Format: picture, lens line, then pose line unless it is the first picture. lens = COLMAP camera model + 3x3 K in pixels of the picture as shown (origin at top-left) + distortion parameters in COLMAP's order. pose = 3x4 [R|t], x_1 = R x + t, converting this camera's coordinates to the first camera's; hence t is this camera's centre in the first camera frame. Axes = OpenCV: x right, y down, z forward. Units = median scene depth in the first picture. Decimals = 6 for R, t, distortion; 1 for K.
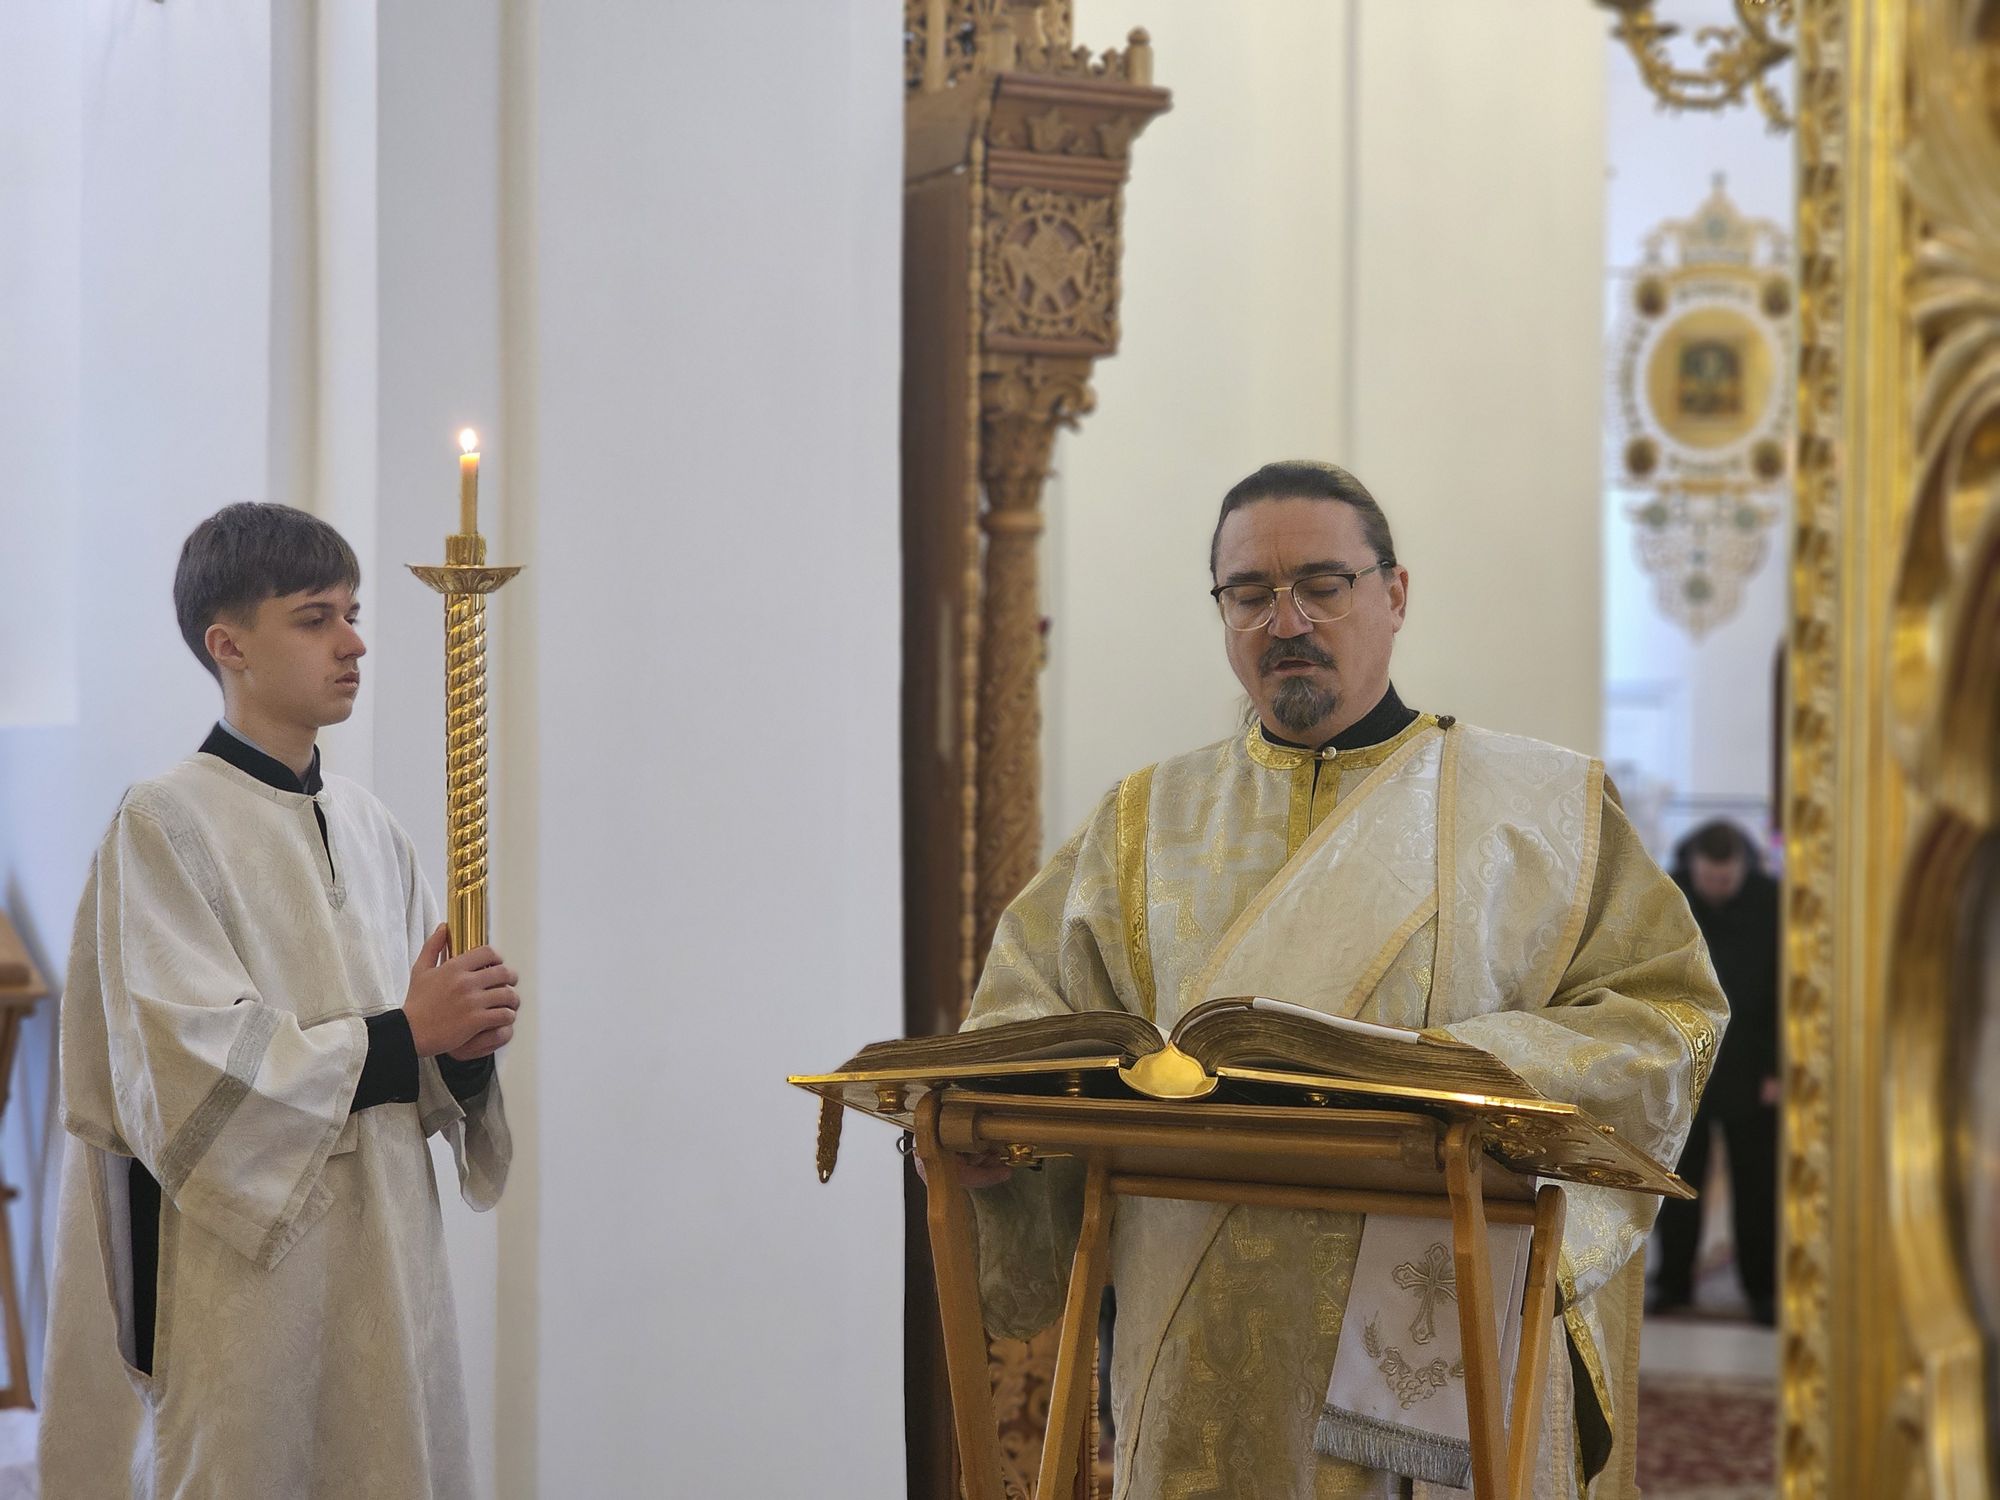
lens RADIAL K [[4243.9, 0, 995.0], [0, 4243.9, 745.4], [0, 0, 1]] dist [0.144955, 0.000000]
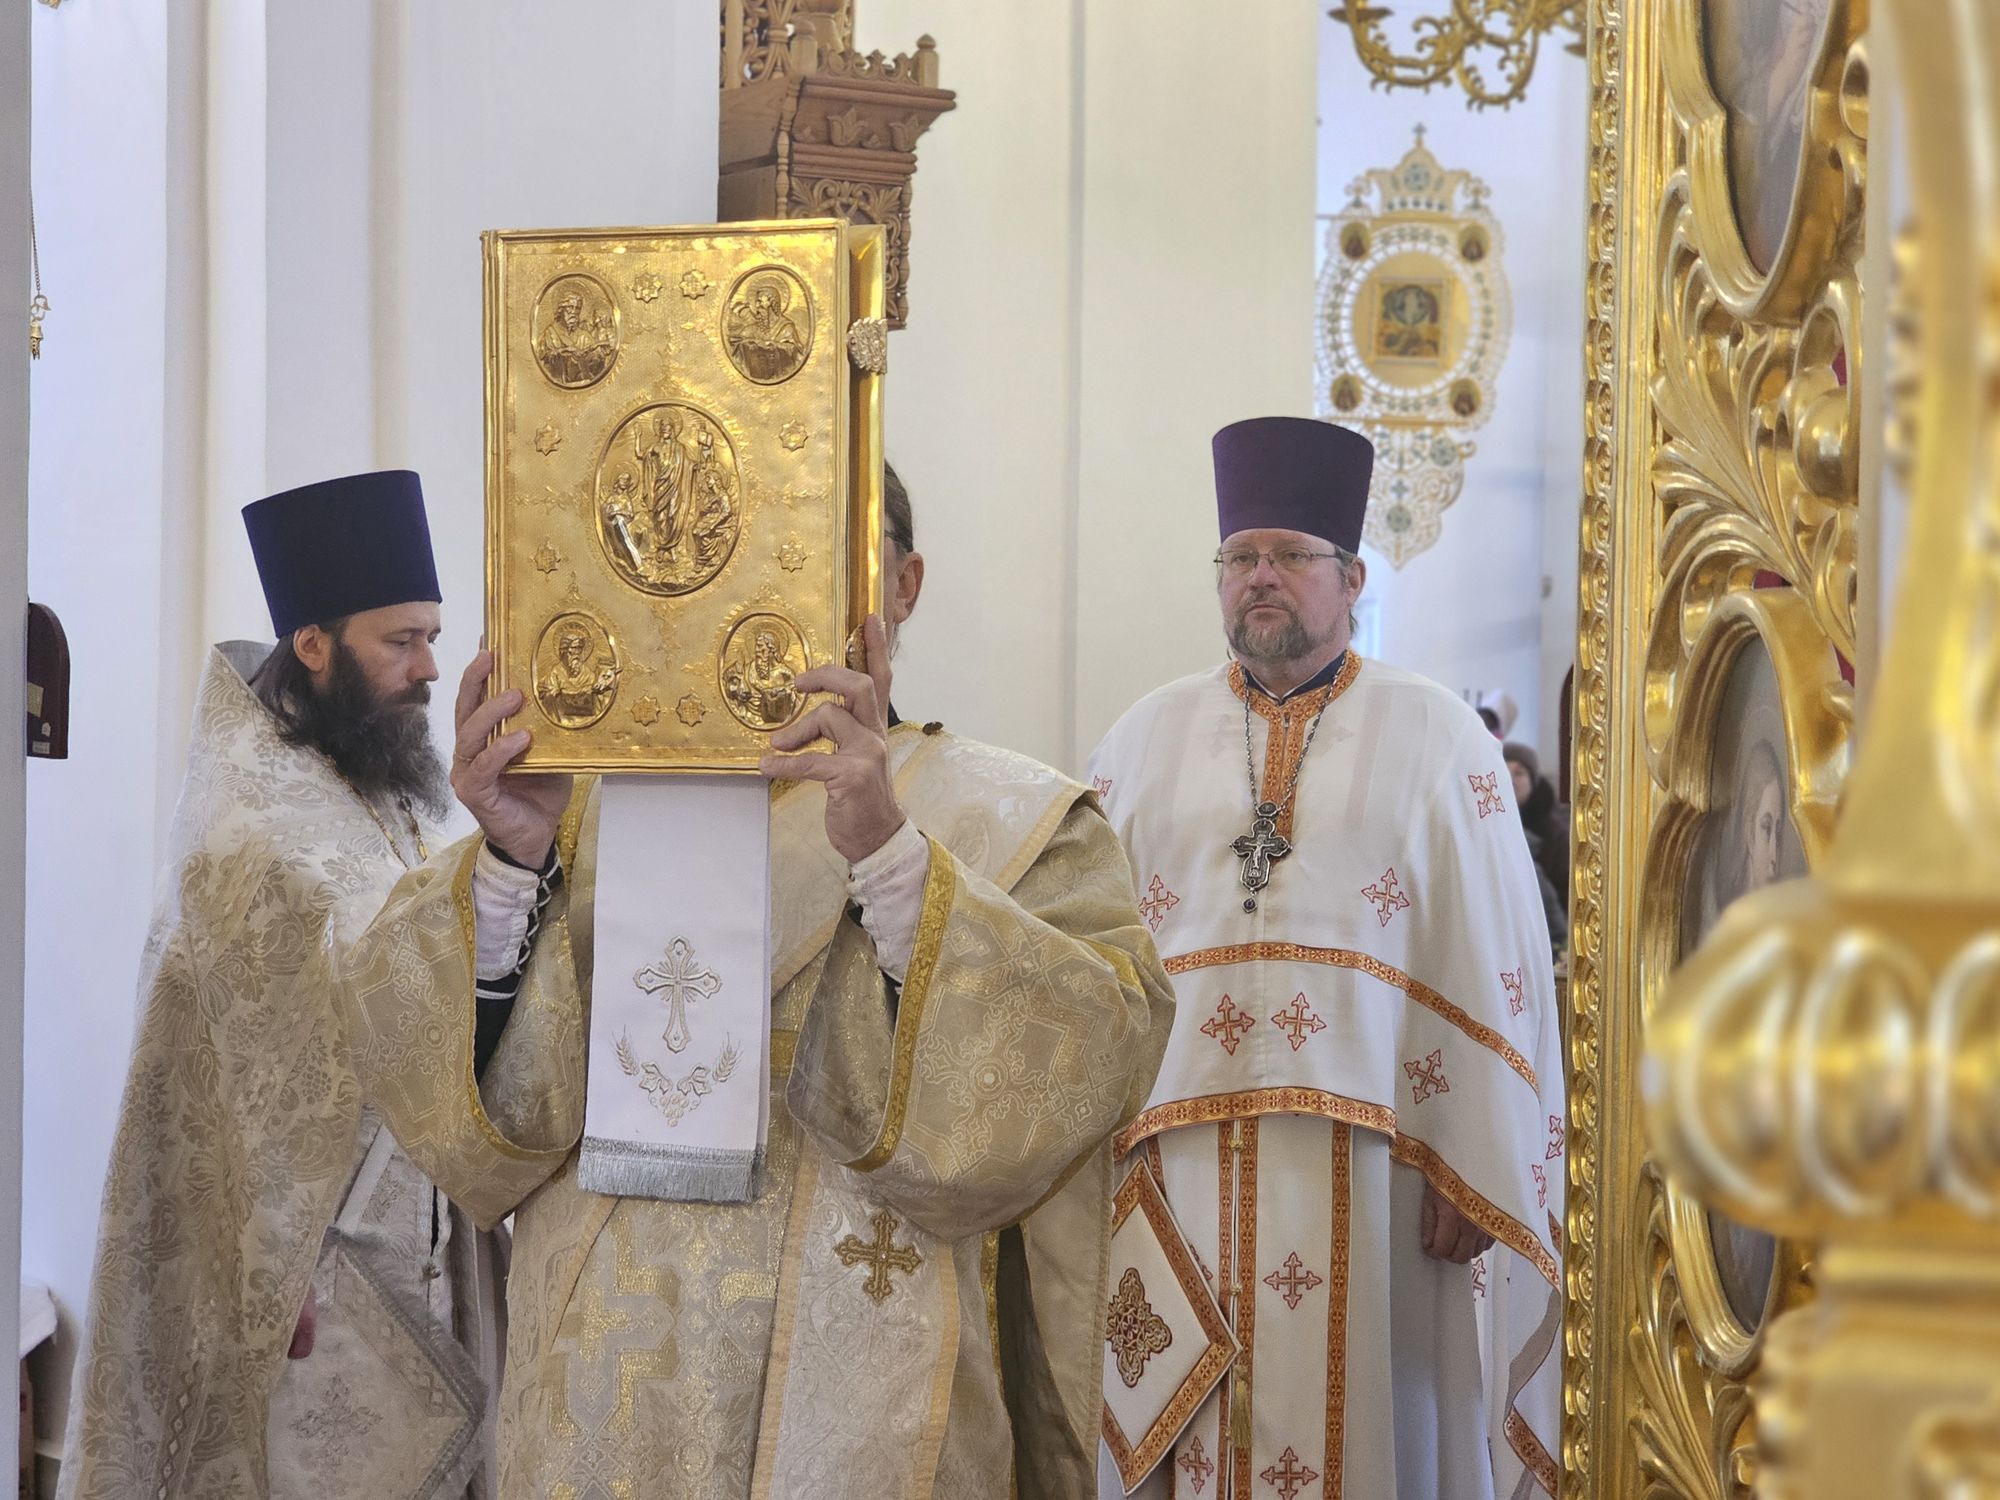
lens RADIAL K [[4243.9, 0, 1002.8], [0, 4243.9, 753.1], [0, 0, 1]] dist [0.144955, 0.000000]
pose [[0.997149, 0.001342, 0.075444, -0.030096], [-0.003173, 0.999703, 0.024155, -0.007764], [-0.075389, -0.024325, 0.996857, -0.114851]]
